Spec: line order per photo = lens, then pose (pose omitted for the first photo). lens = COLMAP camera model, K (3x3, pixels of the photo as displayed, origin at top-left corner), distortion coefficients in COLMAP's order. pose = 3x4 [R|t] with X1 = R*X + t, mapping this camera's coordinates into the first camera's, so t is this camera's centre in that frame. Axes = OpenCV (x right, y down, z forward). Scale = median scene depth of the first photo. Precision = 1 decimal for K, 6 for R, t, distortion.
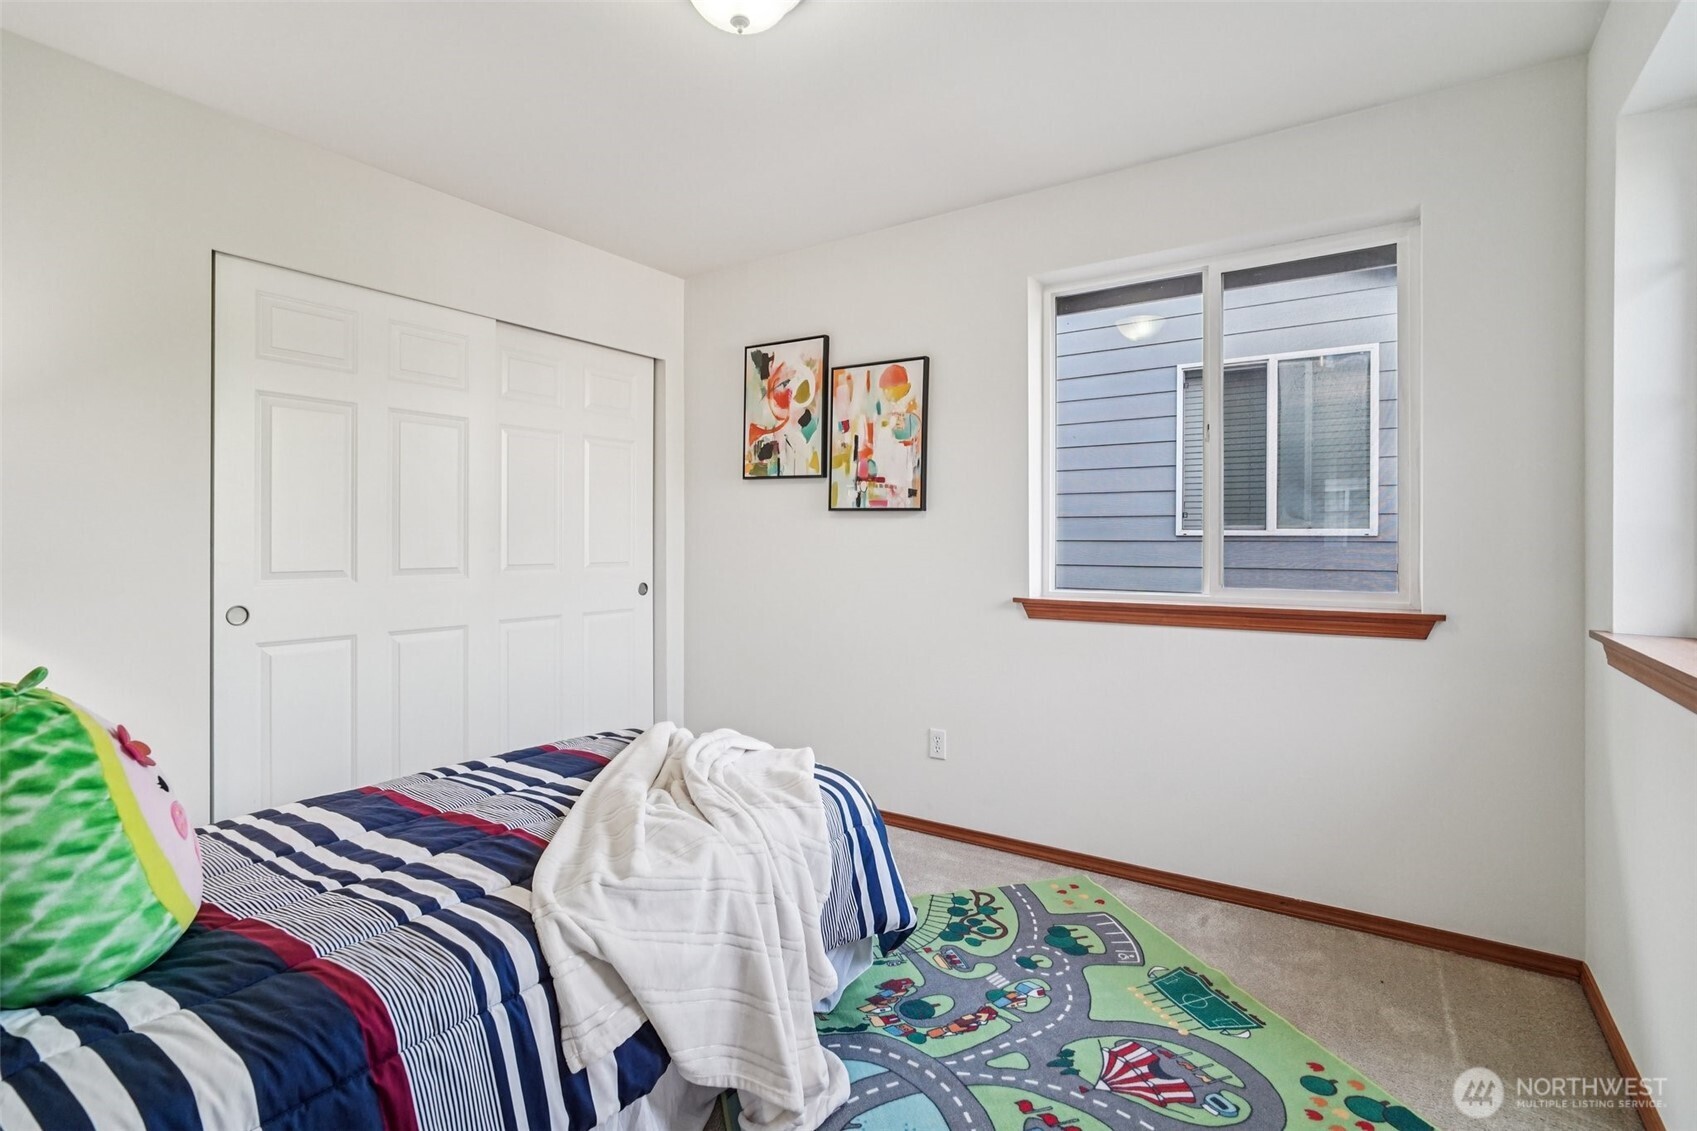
lens RADIAL K [[809.4, 0, 846.8], [0, 809.4, 551.9], [0, 0, 1]] dist [-0.011210, 0.005240]
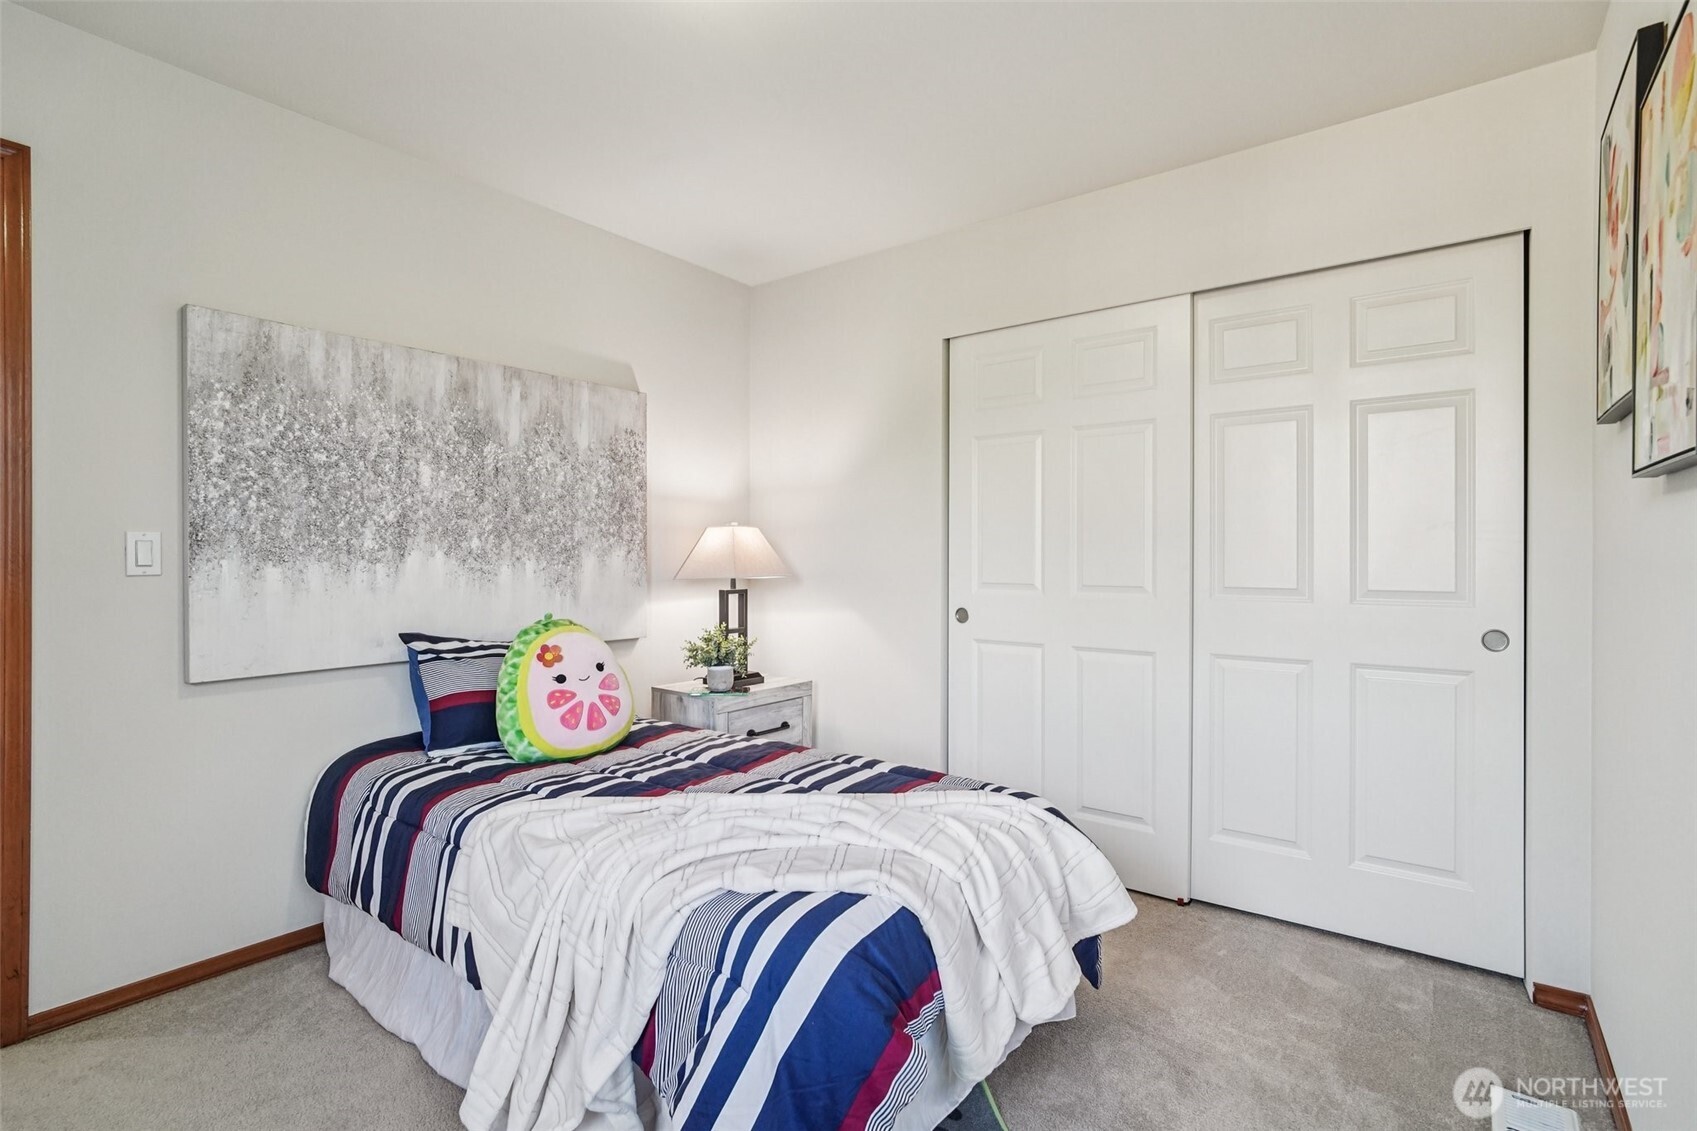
lens RADIAL K [[809.4, 0, 848.0], [0, 809.4, 563.3], [0, 0, 1]] dist [-0.011210, 0.005240]
pose [[-0.047397, 0.005787, -0.998859, 0.532691], [-0.015299, 0.999862, 0.006519, -0.009137], [0.998759, 0.015590, -0.047302, 0.873053]]
